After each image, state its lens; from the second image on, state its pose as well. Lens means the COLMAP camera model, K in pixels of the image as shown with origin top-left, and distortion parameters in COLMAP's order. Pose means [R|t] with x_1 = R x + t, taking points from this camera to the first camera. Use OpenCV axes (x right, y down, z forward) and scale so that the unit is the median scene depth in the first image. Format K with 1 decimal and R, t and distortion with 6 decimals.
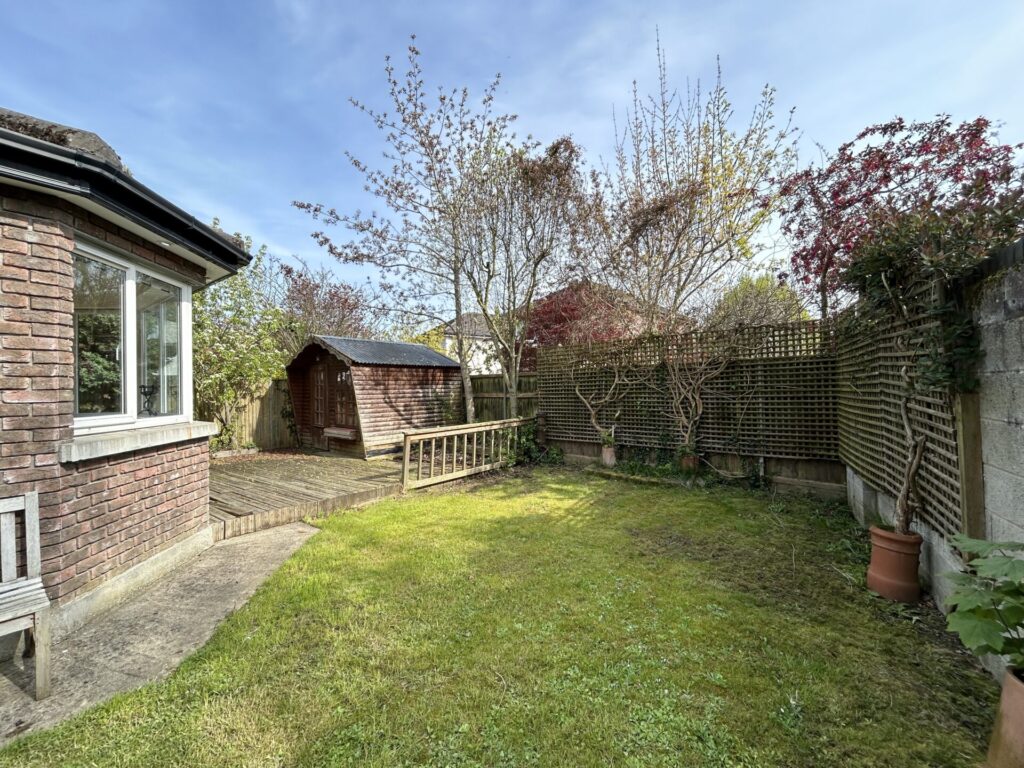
lens RADIAL K [[412.2, 0, 509.9], [0, 412.2, 384.5], [0, 0, 1]] dist [-0.002555, -0.000043]
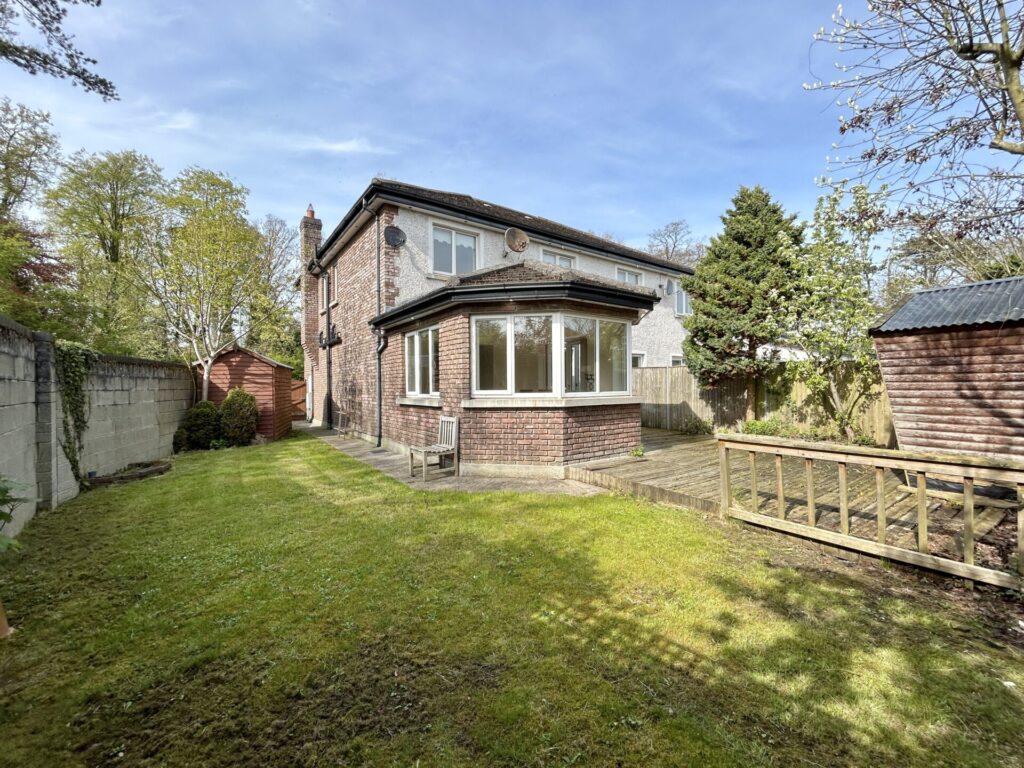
lens RADIAL K [[412.2, 0, 509.9], [0, 412.2, 384.5], [0, 0, 1]] dist [-0.002555, -0.000043]
pose [[-0.281370, 0.021344, -0.959362, 0.483293], [0.024299, 0.999591, 0.015112, 0.006555], [0.959292, -0.019059, -0.281774, 0.757498]]
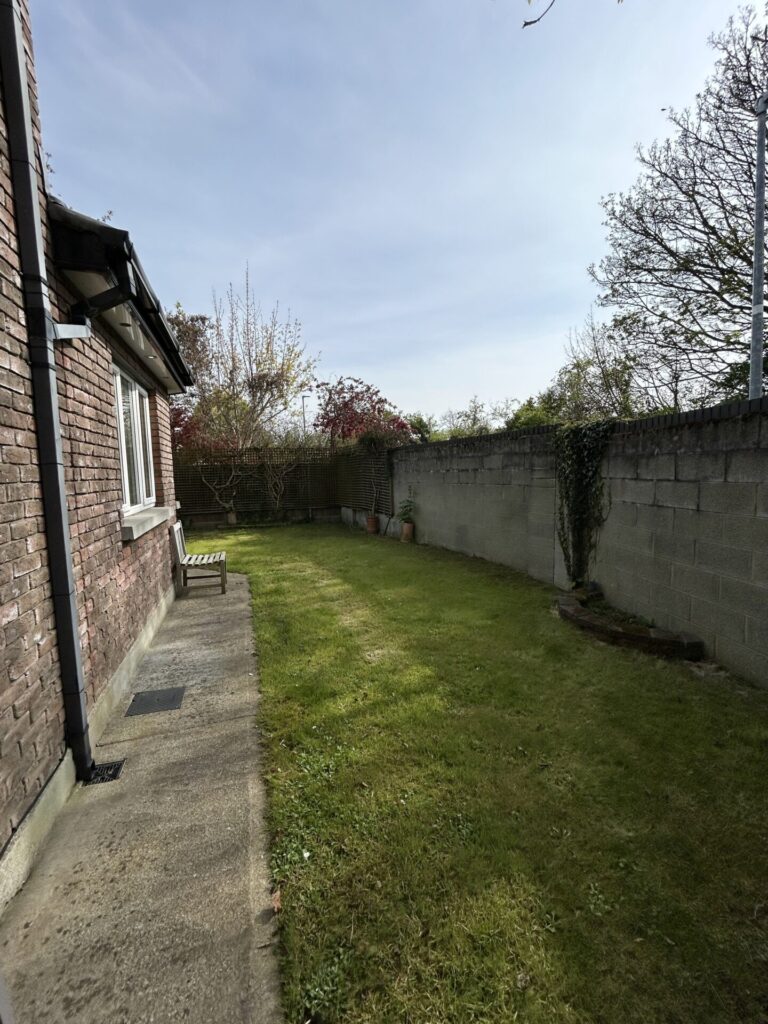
lens RADIAL K [[412.2, 0, 384.0], [0, 412.2, 512.0], [0, 0, 1]] dist [-0.002555, -0.000043]
pose [[0.548423, -0.073737, 0.832943, -0.916573], [0.002679, 0.996254, 0.086430, 0.006389], [-0.836197, -0.045169, 0.546567, -0.478573]]
